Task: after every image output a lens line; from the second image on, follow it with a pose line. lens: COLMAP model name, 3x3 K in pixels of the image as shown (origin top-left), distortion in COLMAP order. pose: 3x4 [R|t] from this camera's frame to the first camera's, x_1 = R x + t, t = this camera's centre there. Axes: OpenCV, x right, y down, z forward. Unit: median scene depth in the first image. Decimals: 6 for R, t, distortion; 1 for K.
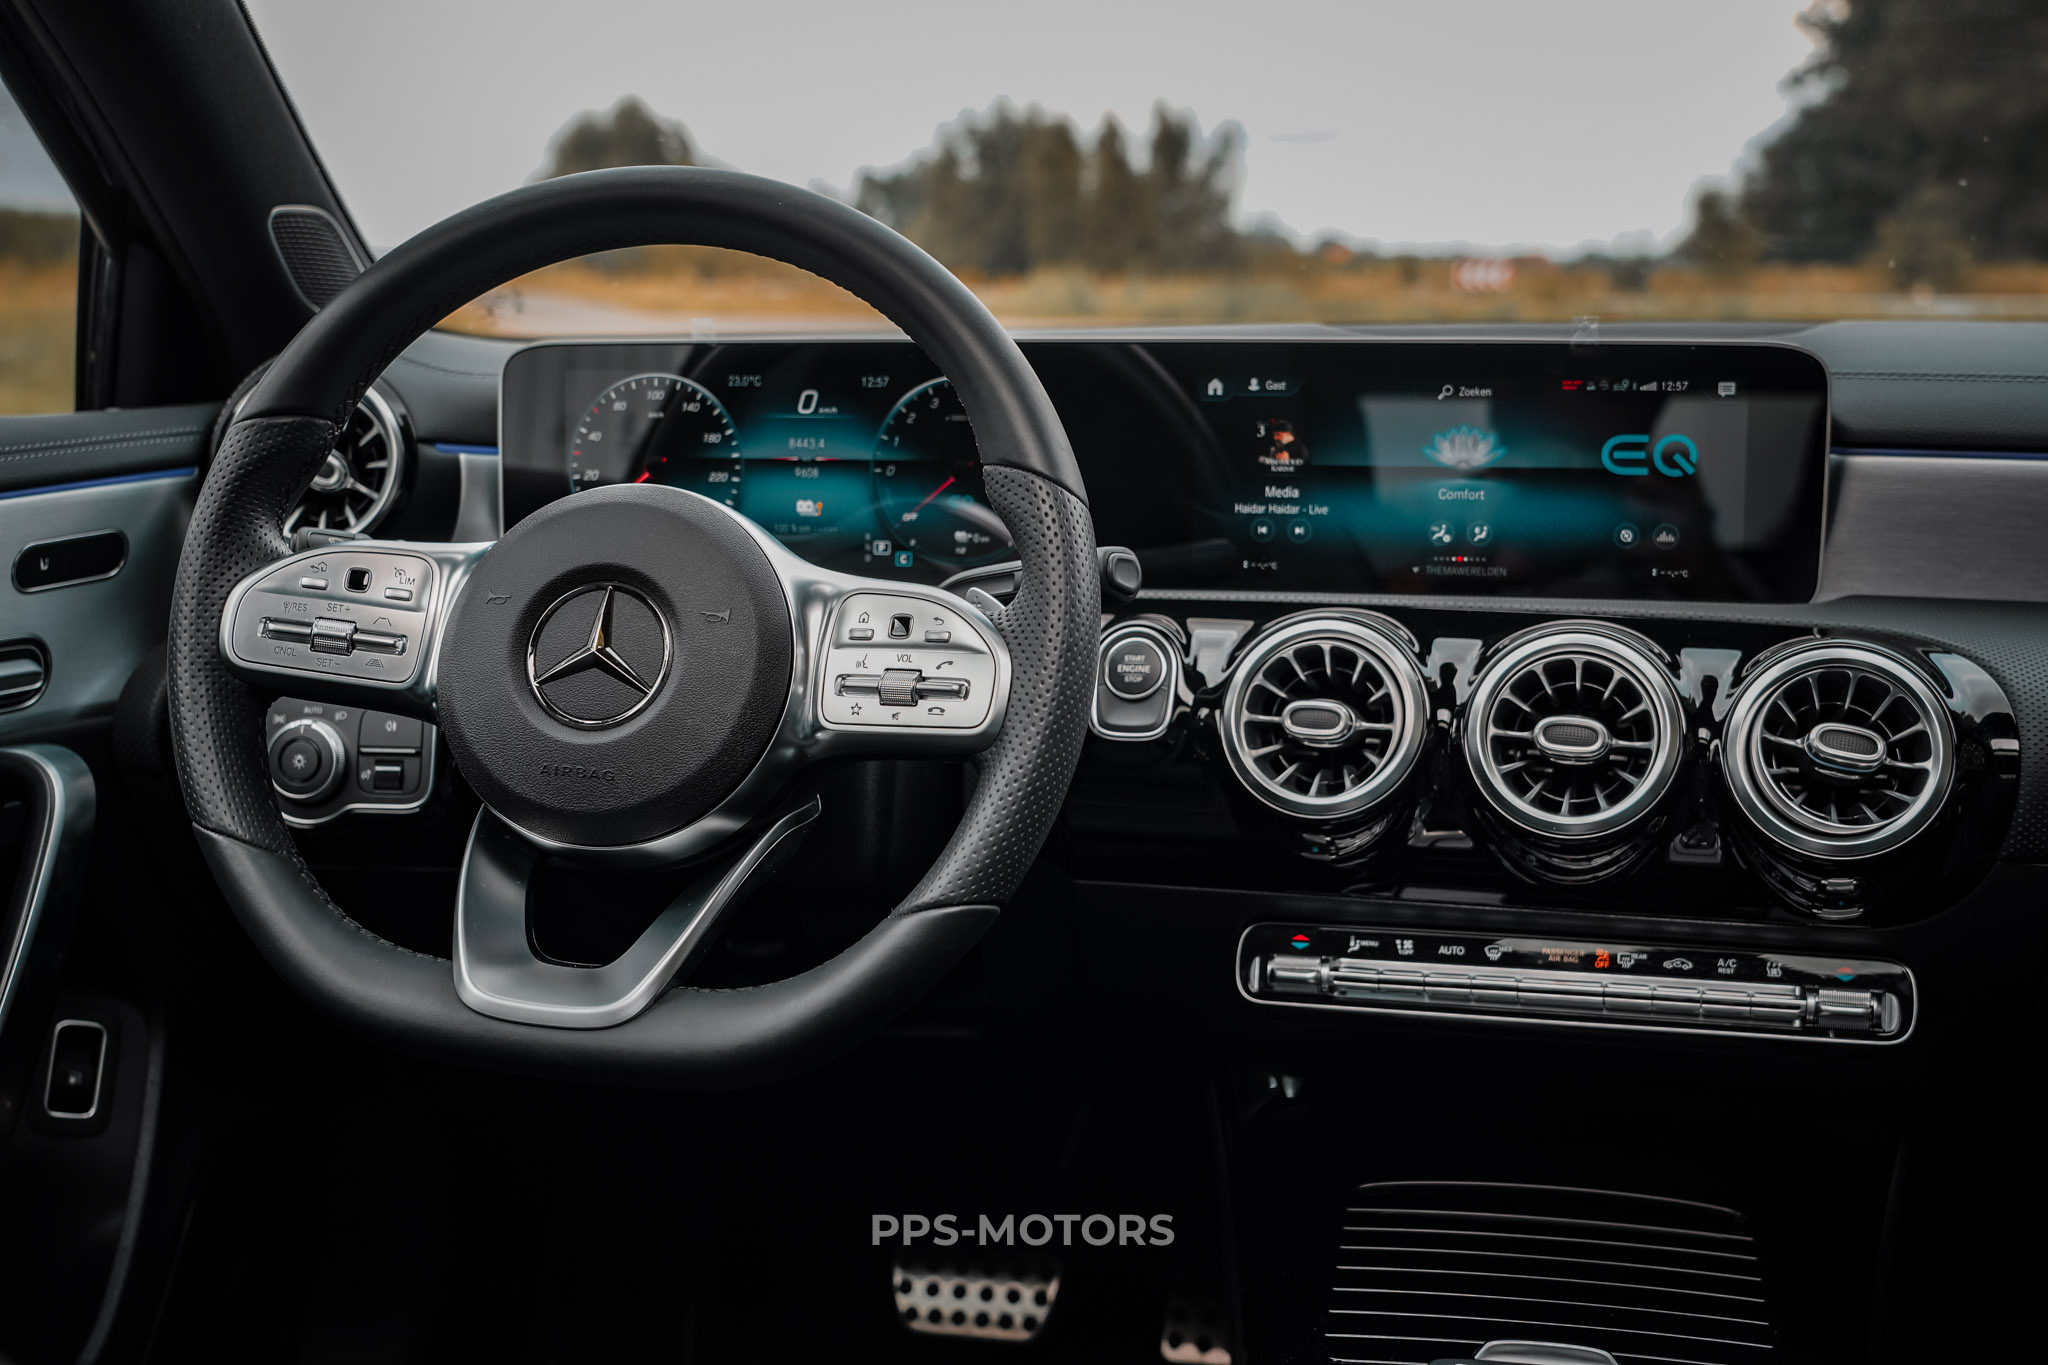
lens RADIAL K [[2498.1, 0, 1024.9], [0, 2498.1, 677.1], [0, 0, 1]] dist [0.052032, -0.000890]
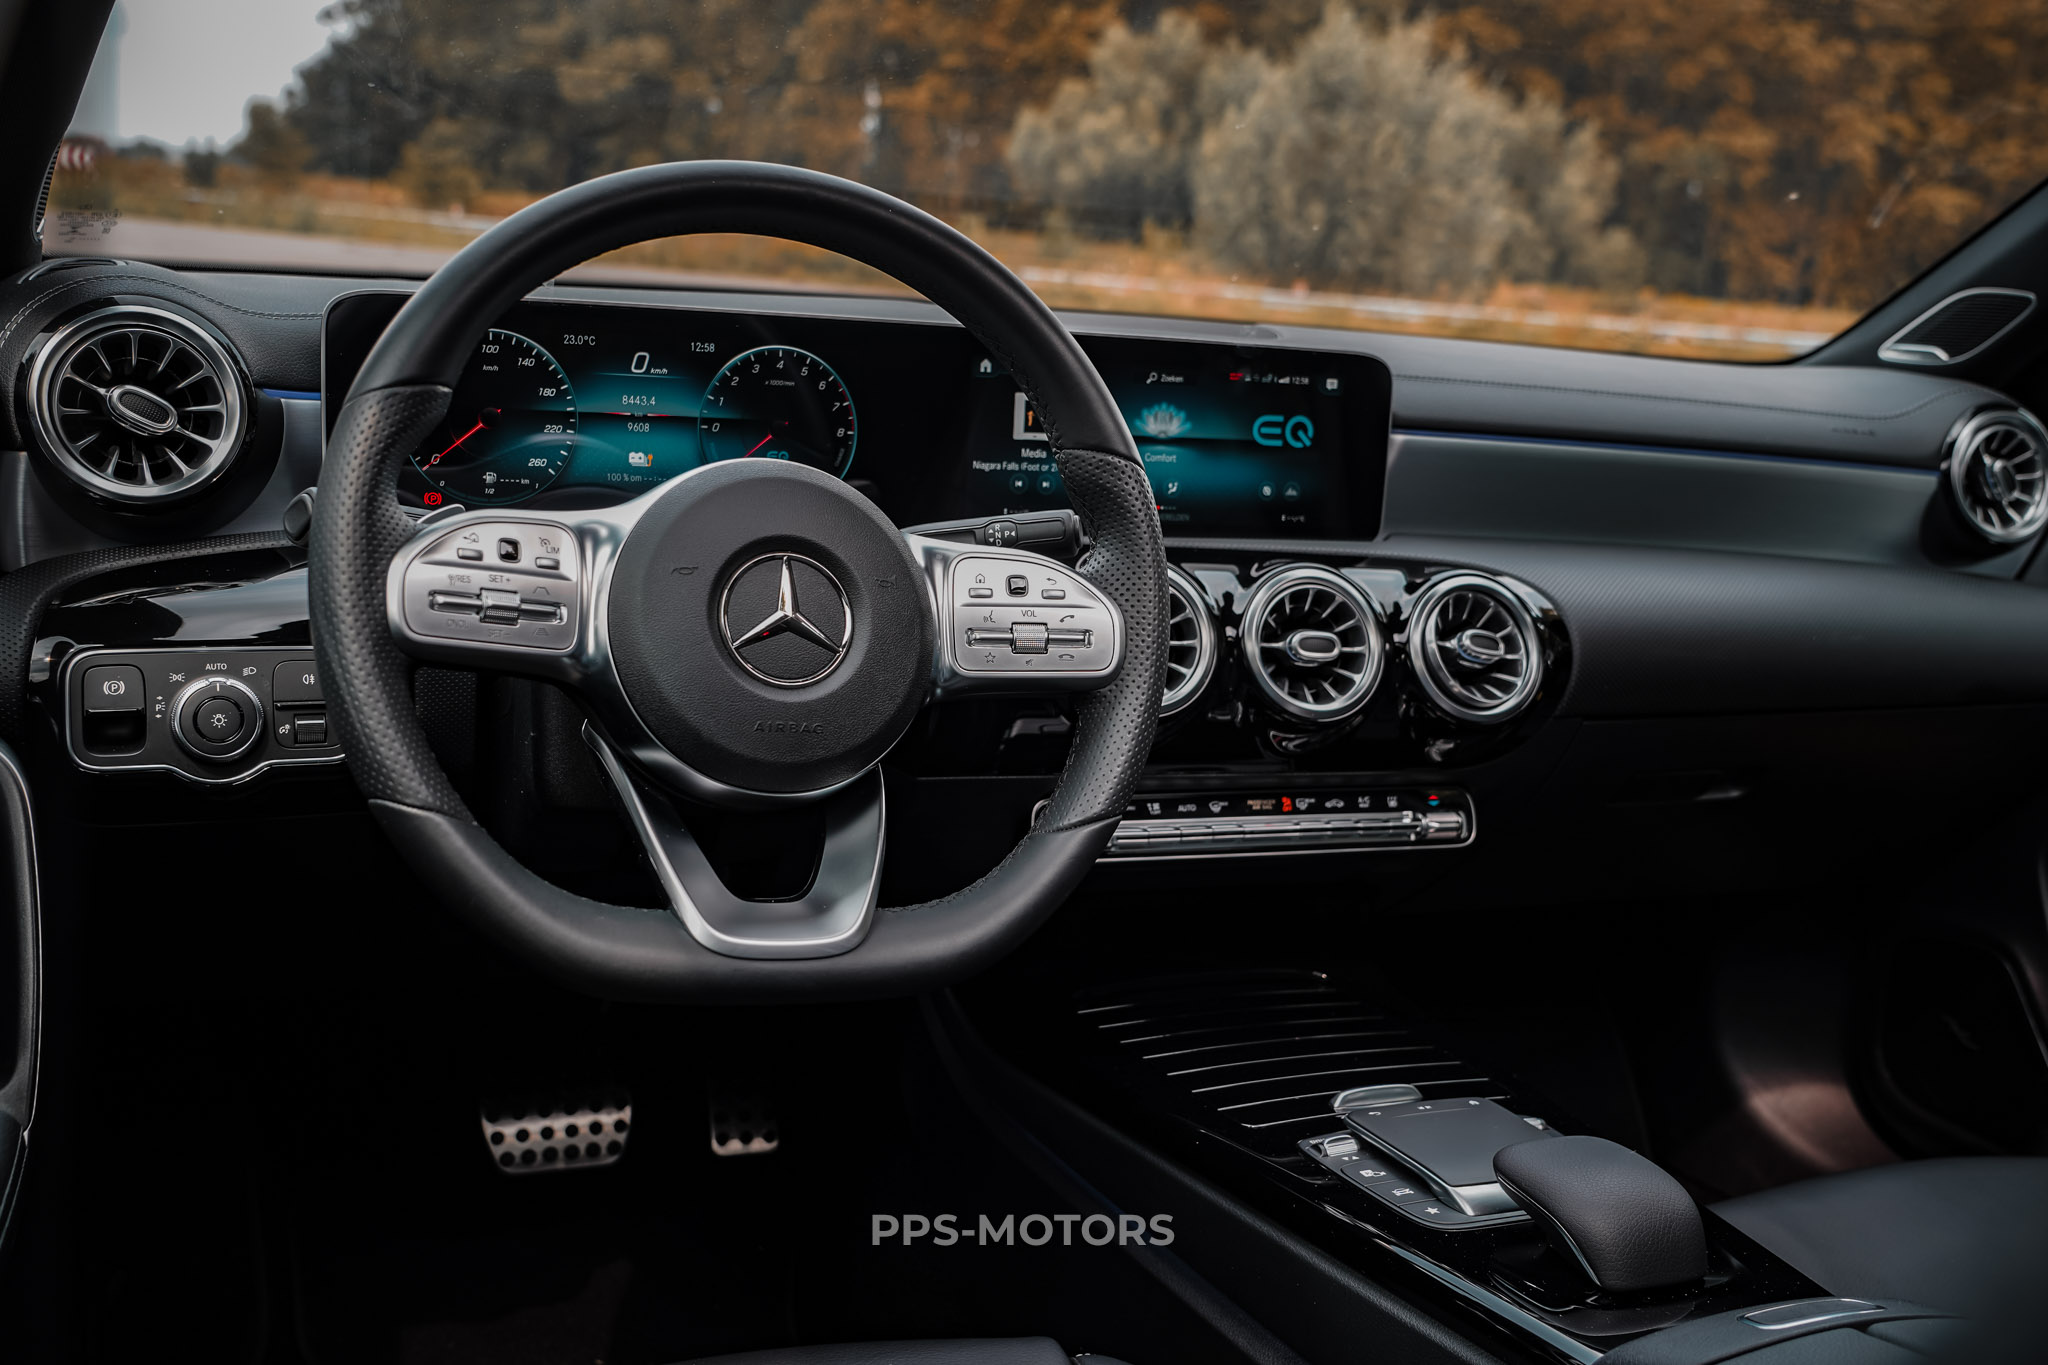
lens RADIAL K [[2043.7, 0, 1027.2], [0, 2043.7, 709.1], [0, 0, 1]] dist [0.026925, 0.025874]
pose [[0.815765, -0.061946, 0.575057, -0.535469], [0.009789, 0.995584, 0.093361, -0.046073], [-0.578301, -0.070531, 0.812769, 0.182594]]
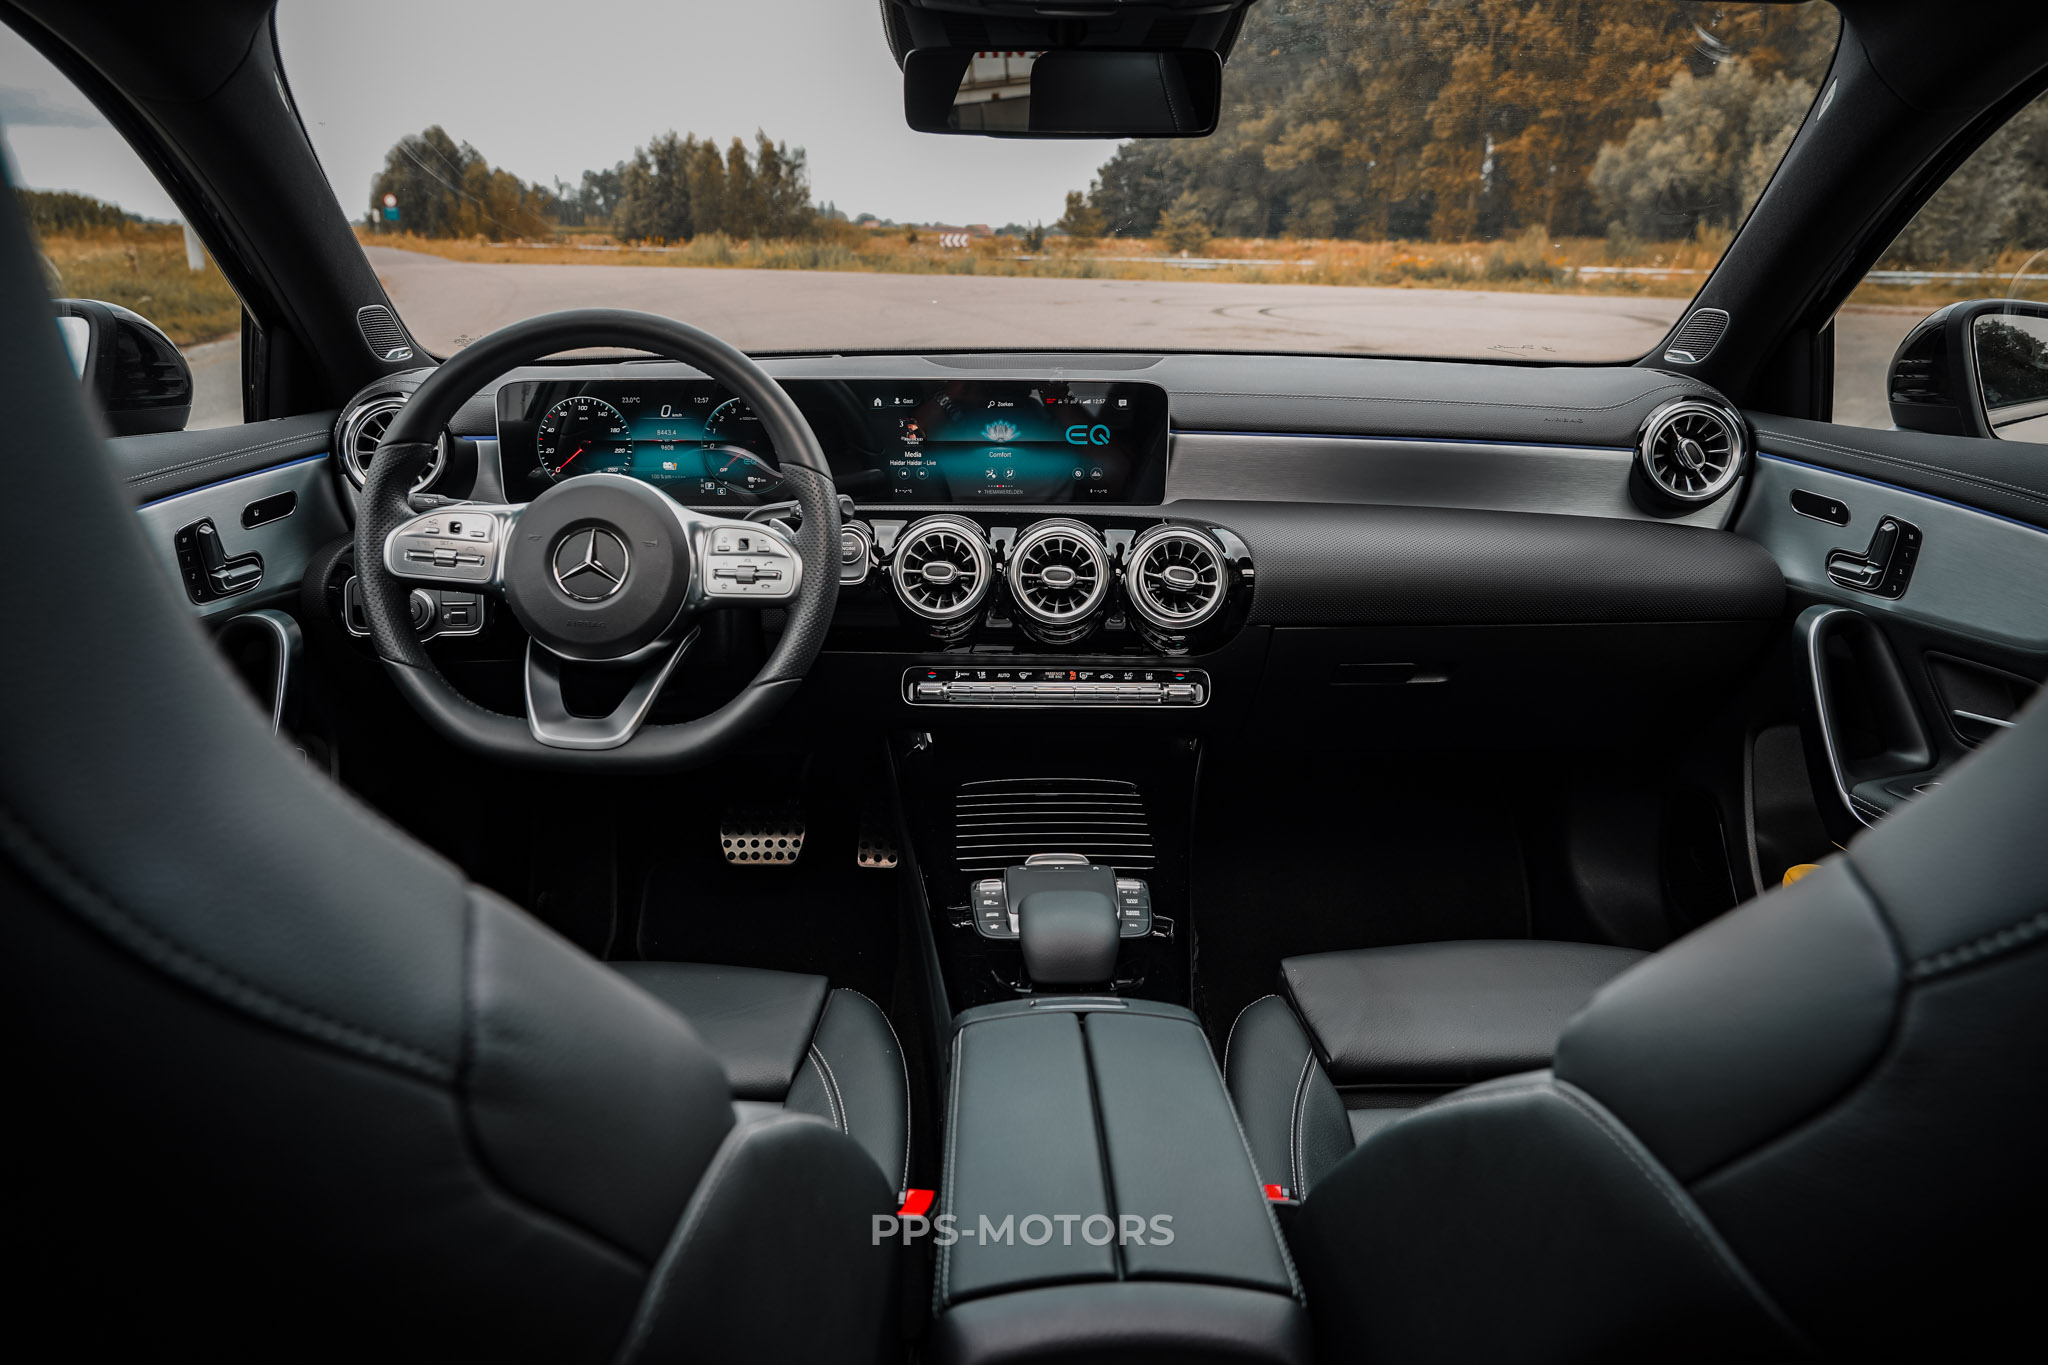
lens RADIAL K [[1384.1, 0, 1024.0], [0, 1384.1, 682.5], [0, 0, 1]] dist [-0.029923, 0.018654]
pose [[0.974238, -0.061408, 0.217000, -0.069579], [0.027538, 0.987407, 0.155785, -0.069283], [-0.223833, -0.145796, 0.963661, -0.137094]]
